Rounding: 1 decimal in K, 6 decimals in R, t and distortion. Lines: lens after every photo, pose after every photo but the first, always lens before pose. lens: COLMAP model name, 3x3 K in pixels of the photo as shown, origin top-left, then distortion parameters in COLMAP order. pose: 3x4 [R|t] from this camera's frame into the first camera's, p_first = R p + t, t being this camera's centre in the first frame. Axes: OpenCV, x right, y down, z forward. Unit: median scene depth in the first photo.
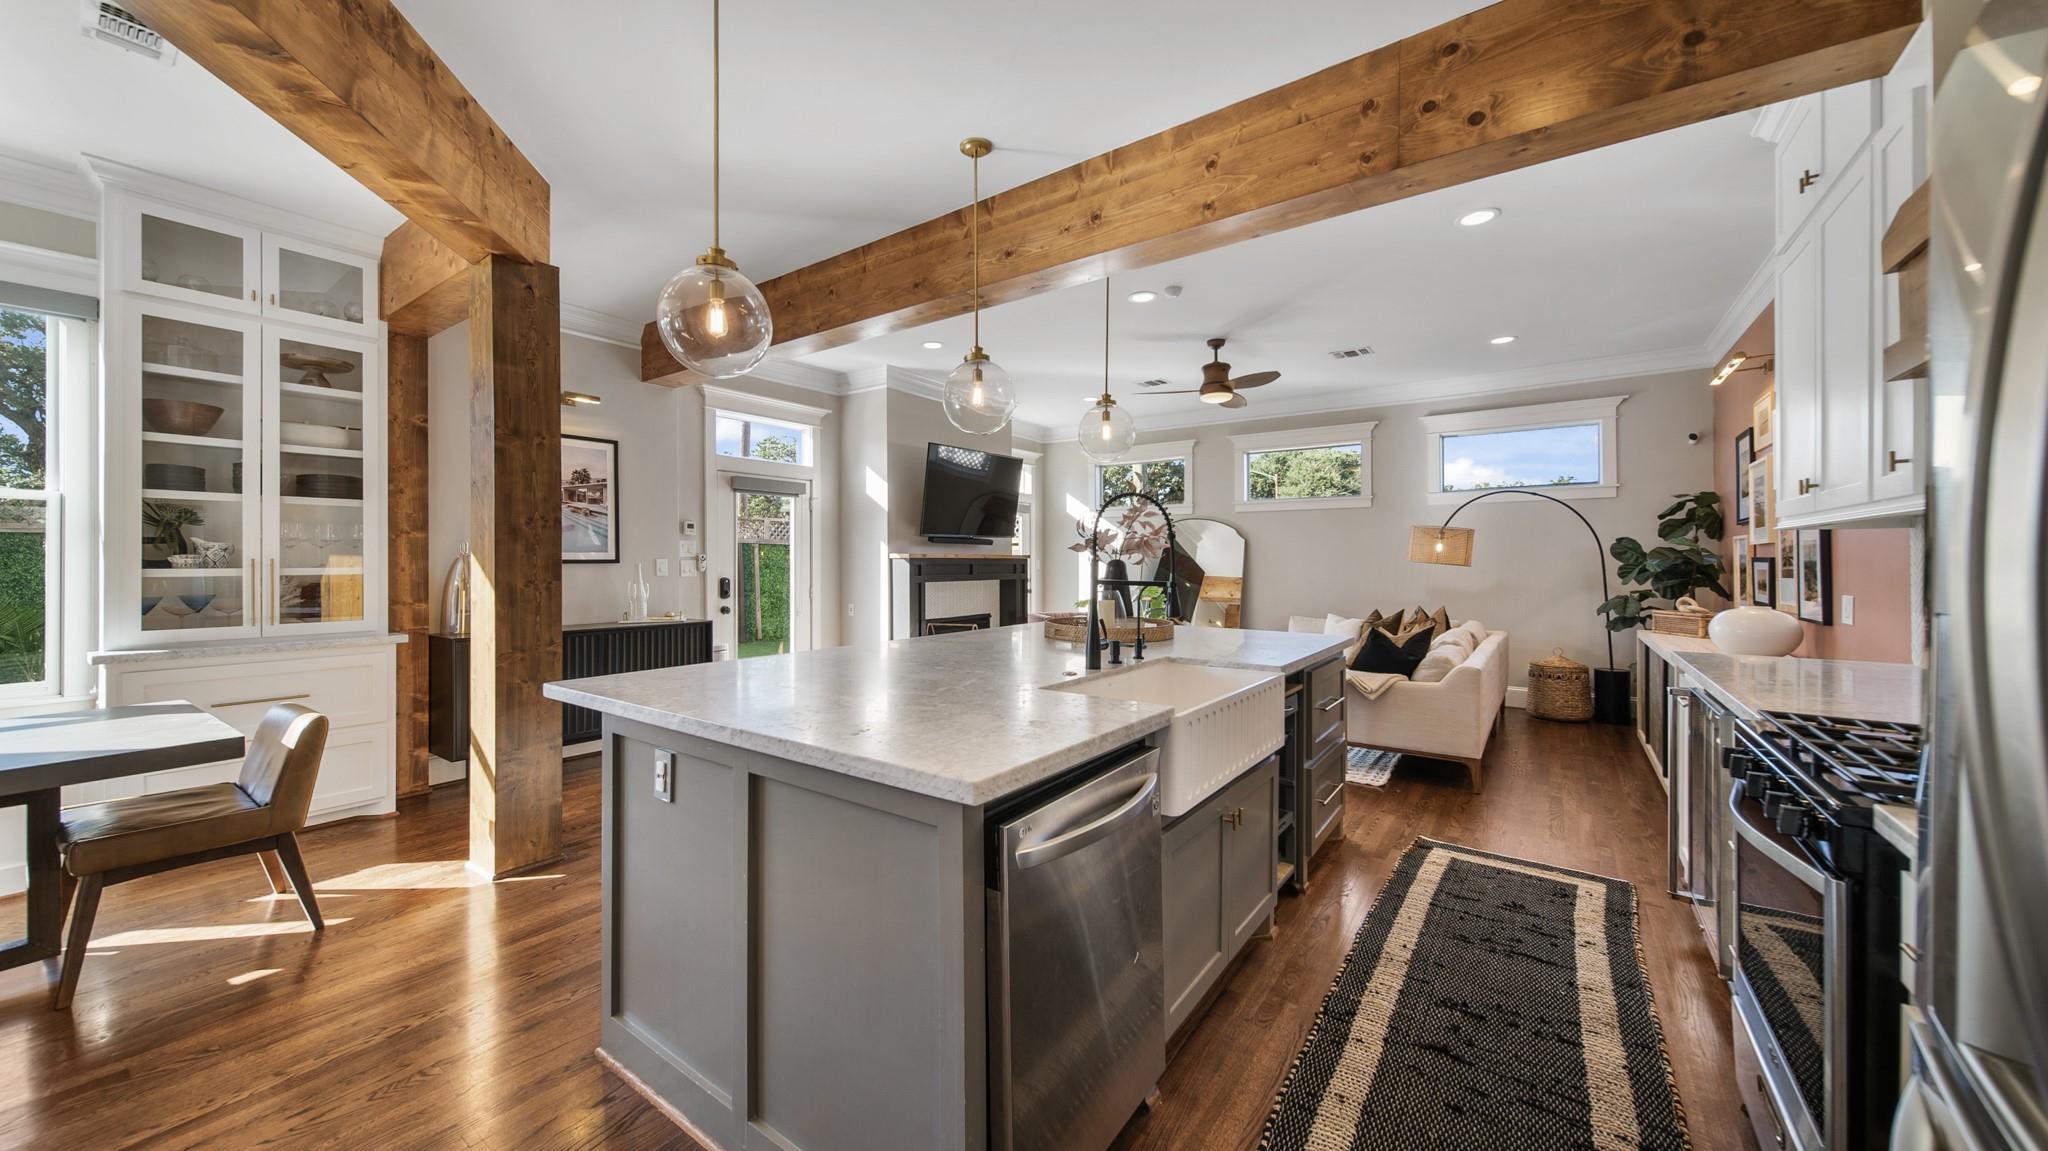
lens RADIAL K [[721.4, 0, 1017.2], [0, 721.4, 566.2], [0, 0, 1]] dist [0.000554, -0.000028]
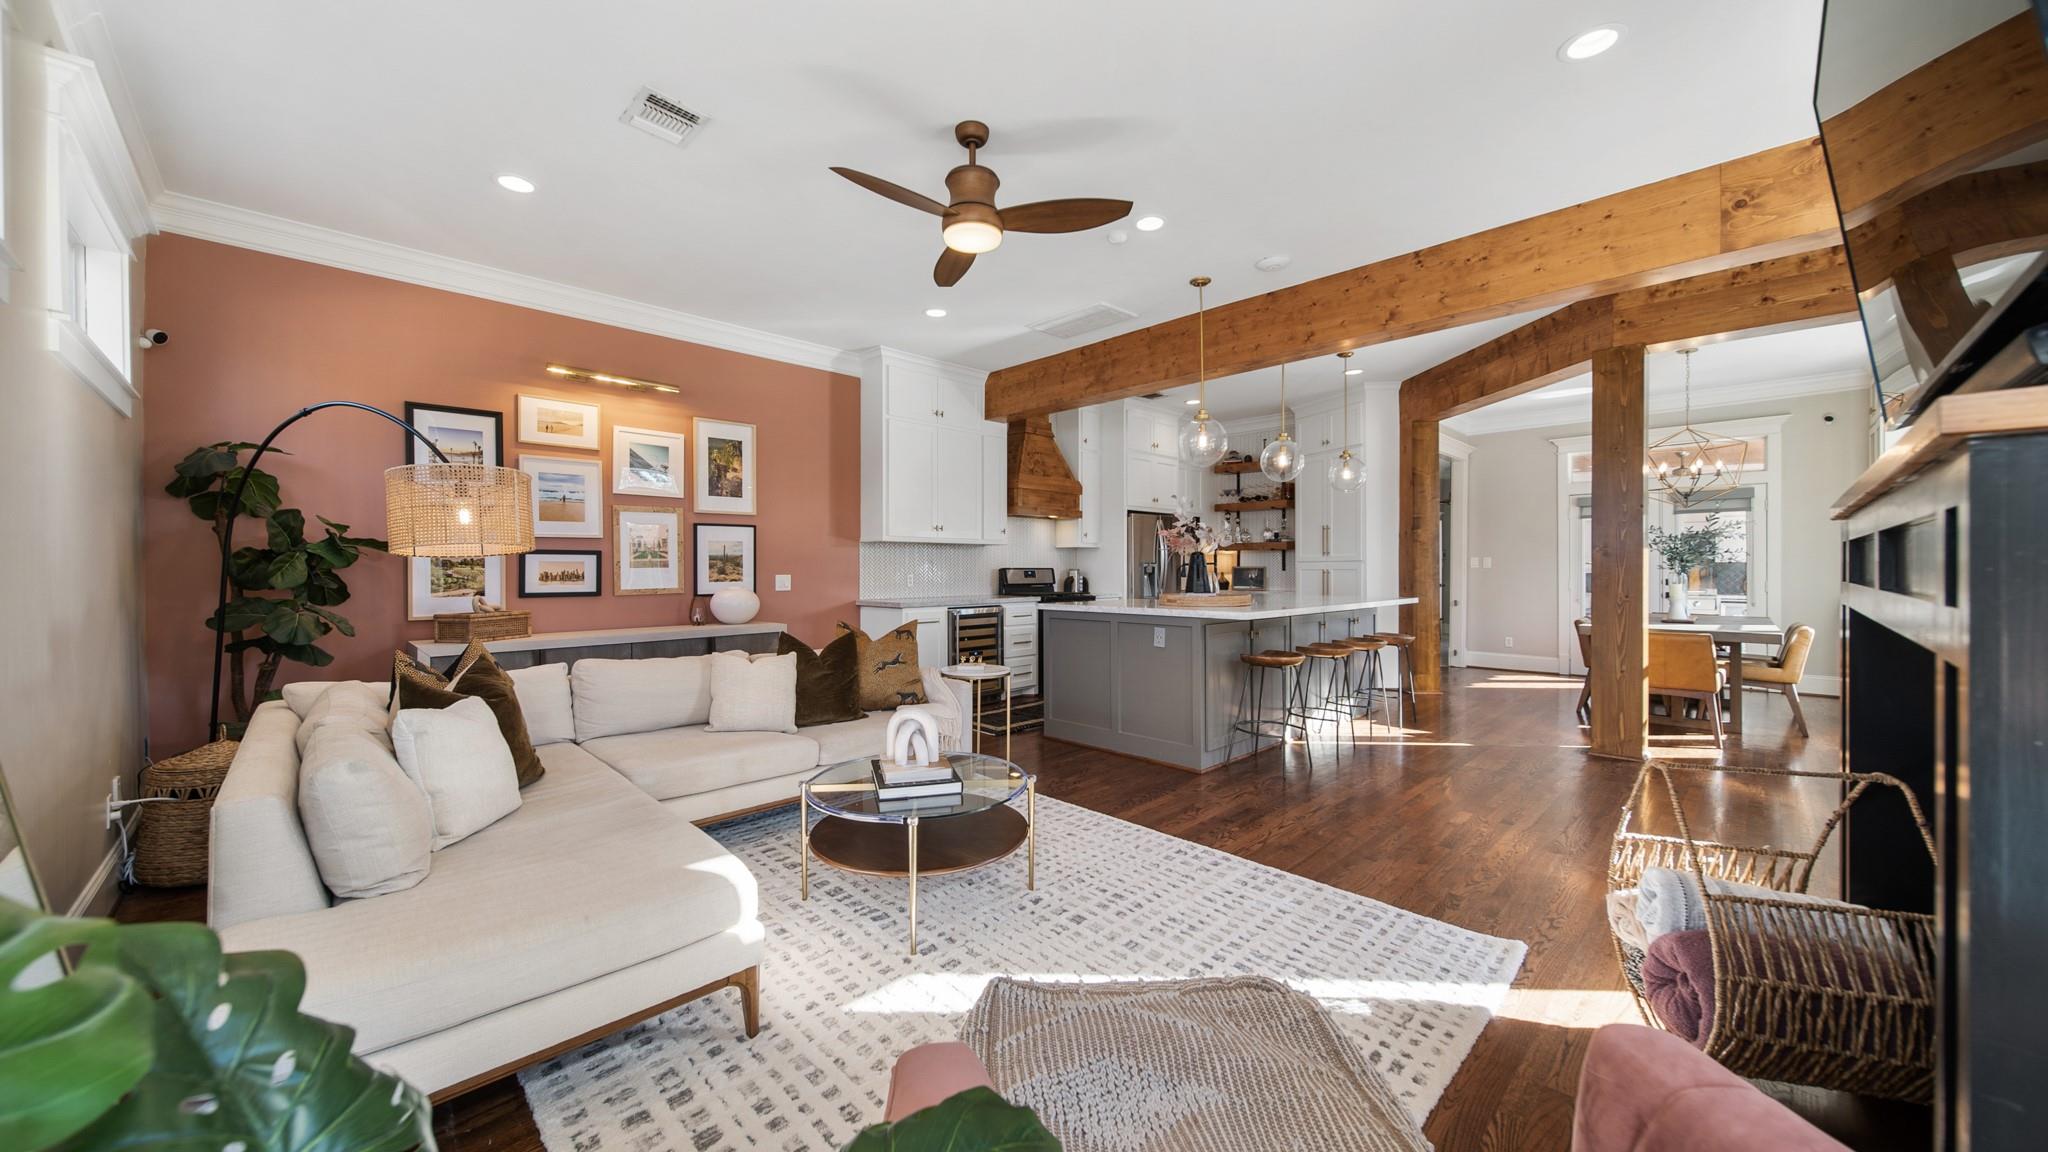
lens RADIAL K [[745.6, 0, 995.9], [0, 745.6, 567.3], [0, 0, 1]] dist [0.002588, 0.000058]
pose [[-0.984486, 0.002284, 0.175449, 0.169059], [0.003557, 0.999970, 0.006945, 0.005832], [-0.175428, 0.007462, -0.984464, 1.511328]]
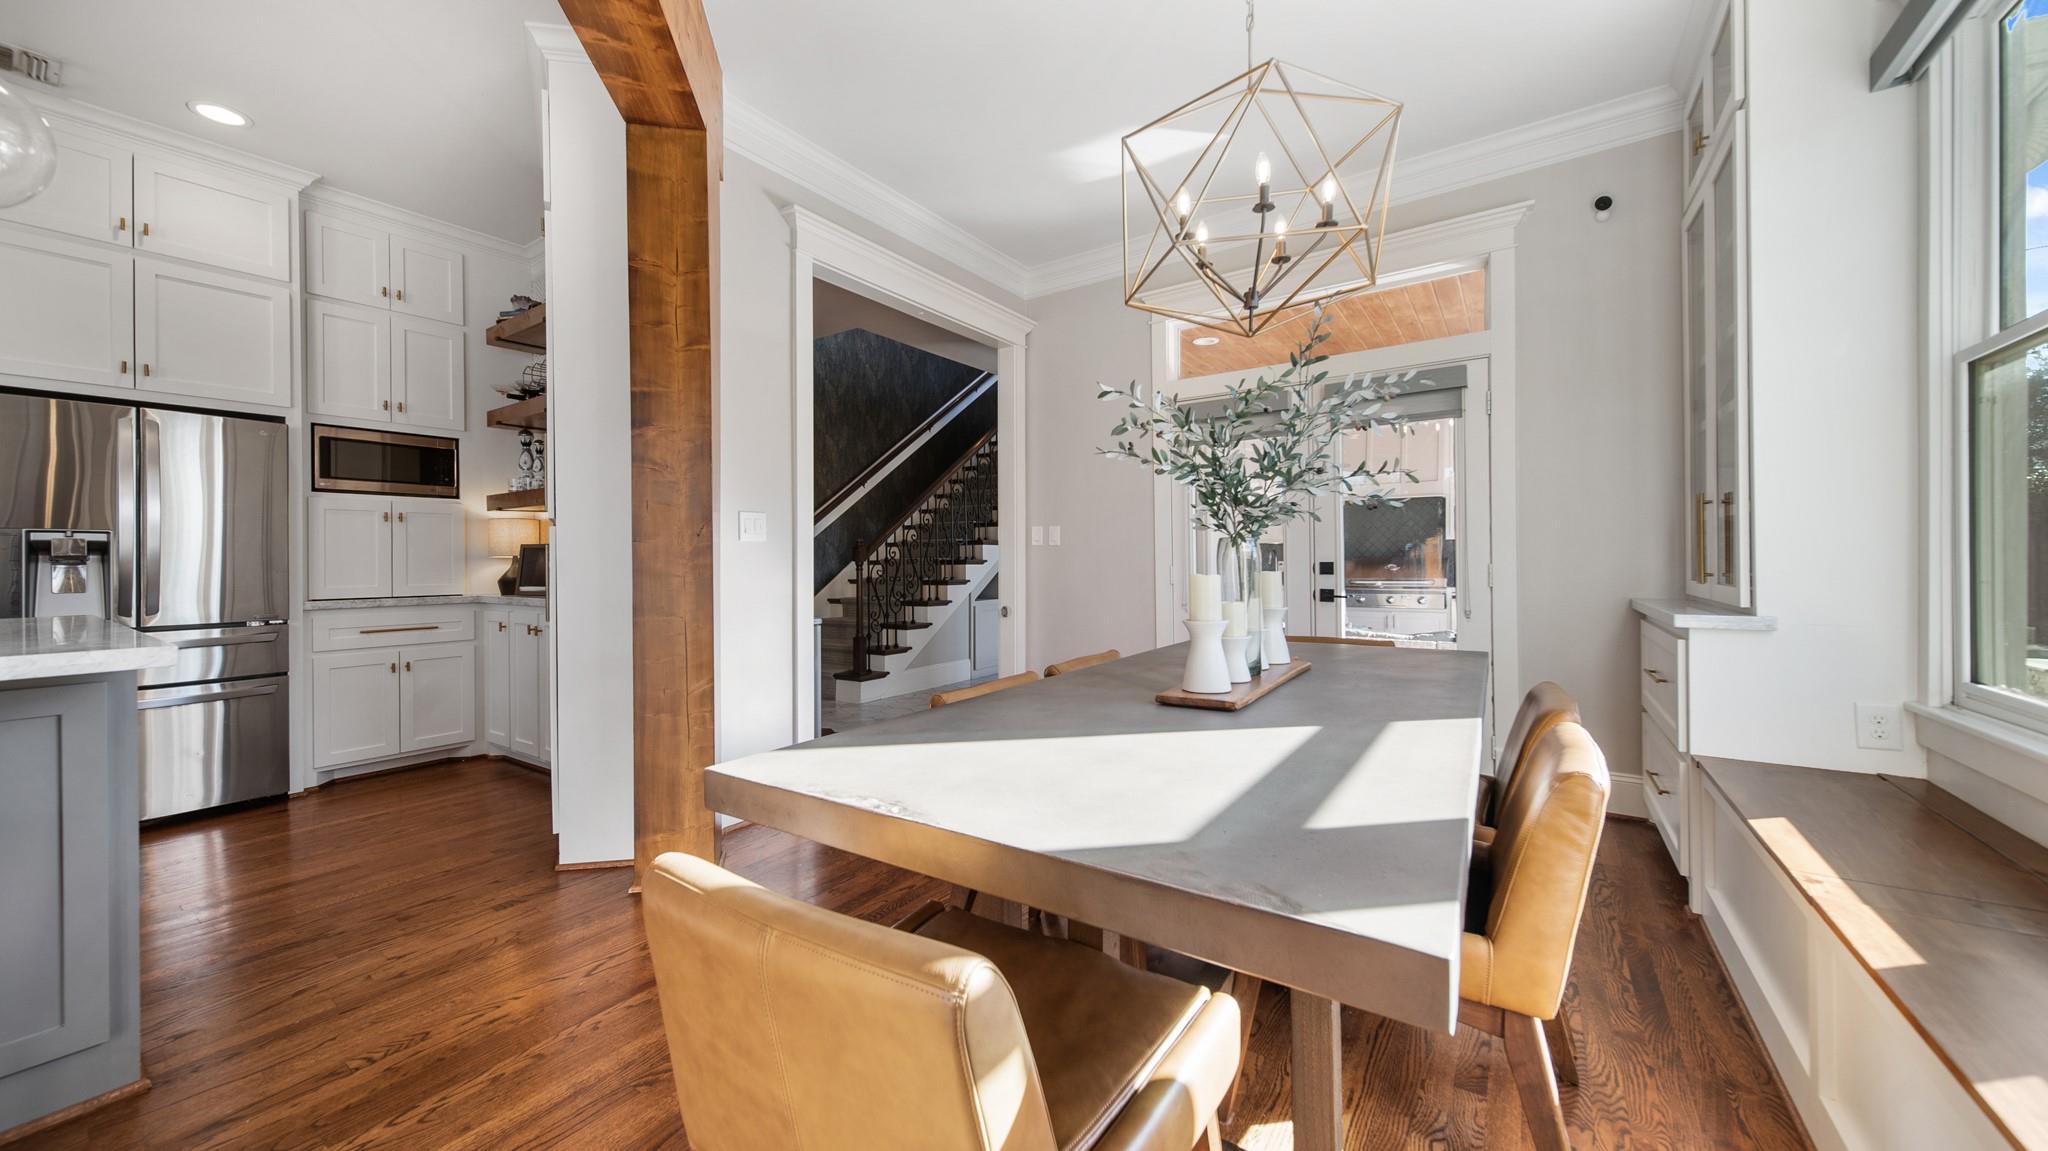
lens RADIAL K [[713.6, 0, 1011.2], [0, 713.6, 559.5], [0, 0, 1]] dist [0.004840, -0.000015]
pose [[-0.999914, 0.010554, -0.007799, -0.515462], [0.010505, 0.999924, 0.006381, 0.032674], [0.007865, 0.006299, -0.999949, 0.591717]]
